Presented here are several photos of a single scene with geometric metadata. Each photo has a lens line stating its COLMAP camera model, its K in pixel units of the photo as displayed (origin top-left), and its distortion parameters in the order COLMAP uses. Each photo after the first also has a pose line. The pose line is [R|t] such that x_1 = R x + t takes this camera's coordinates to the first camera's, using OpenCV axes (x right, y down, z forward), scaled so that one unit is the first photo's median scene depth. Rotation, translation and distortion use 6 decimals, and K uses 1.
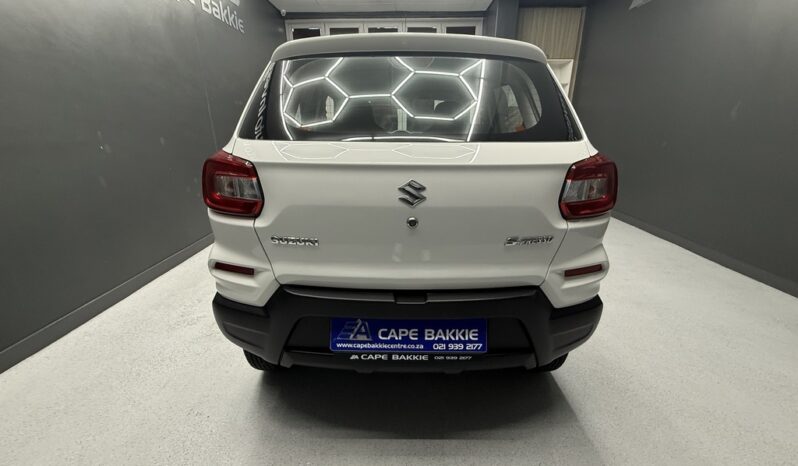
lens RADIAL K [[325.7, 0, 408.1], [0, 325.7, 232.0], [0, 0, 1]] dist [-0.002708, -0.000123]
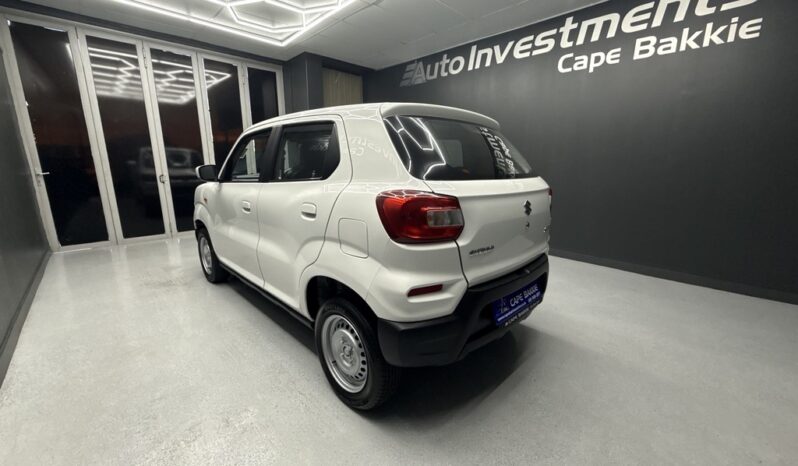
lens RADIAL K [[325.7, 0, 408.1], [0, 325.7, 232.0], [0, 0, 1]] dist [-0.002708, -0.000123]
pose [[0.694322, -0.136702, 0.706561, -1.420060], [0.211778, 0.977132, -0.019059, -0.082668], [-0.687798, 0.162868, 0.707395, 0.197163]]
